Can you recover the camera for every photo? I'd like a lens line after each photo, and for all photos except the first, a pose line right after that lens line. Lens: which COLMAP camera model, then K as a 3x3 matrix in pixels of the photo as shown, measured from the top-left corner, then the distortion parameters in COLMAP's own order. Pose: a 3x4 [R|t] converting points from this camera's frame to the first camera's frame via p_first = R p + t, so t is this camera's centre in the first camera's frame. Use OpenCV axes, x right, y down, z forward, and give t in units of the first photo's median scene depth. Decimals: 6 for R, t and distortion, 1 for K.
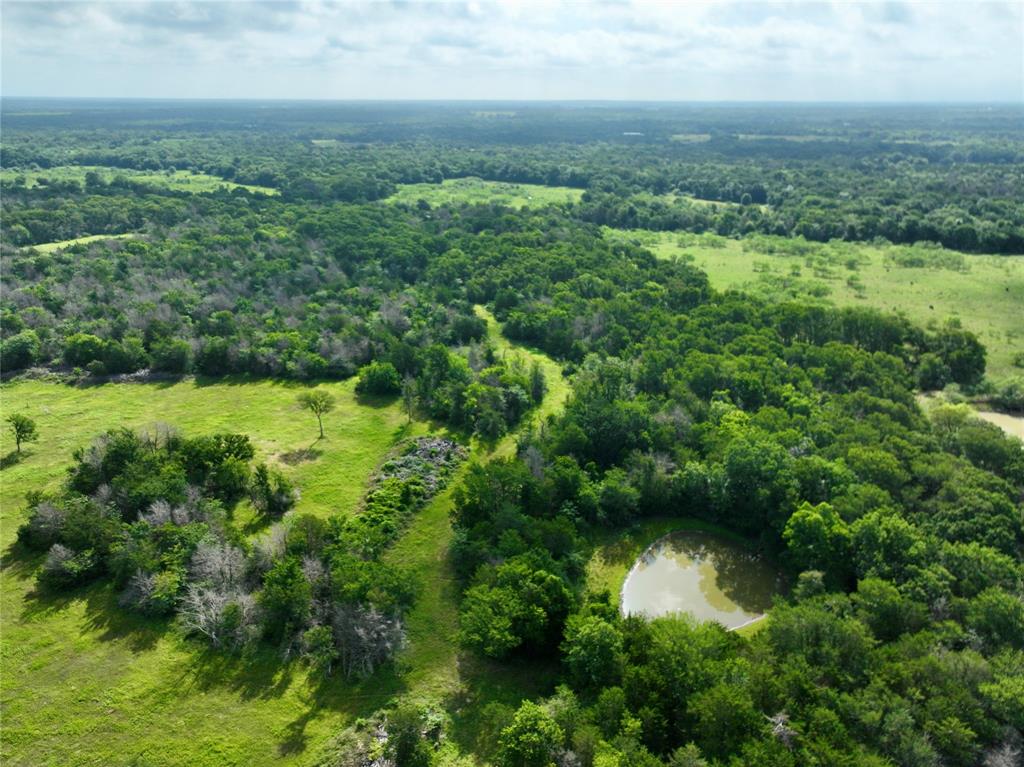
lens RADIAL K [[722.1, 0, 511.6], [0, 722.1, 384.2], [0, 0, 1]] dist [-0.009247, 0.028674]
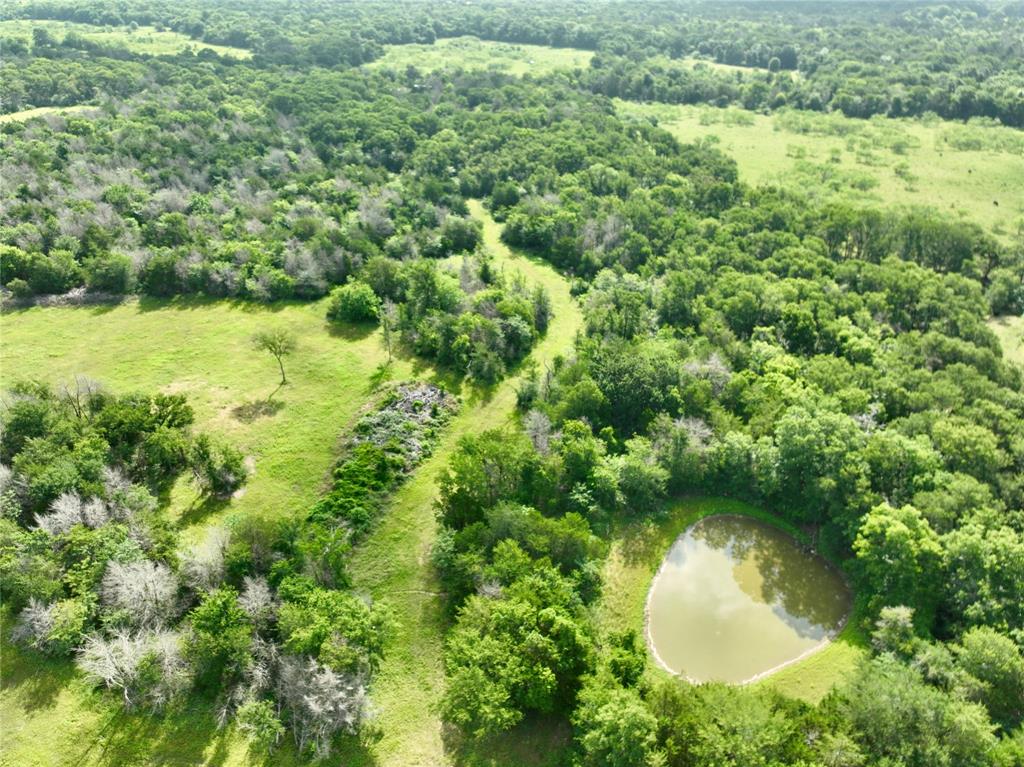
lens RADIAL K [[722.1, 0, 511.9], [0, 722.1, 382.3], [0, 0, 1]] dist [-0.009247, 0.028674]
pose [[0.999999, 0.001495, 0.000119, 0.000910], [-0.001493, 0.985224, 0.171264, -0.059757], [0.000139, -0.171264, 0.985225, 0.147751]]
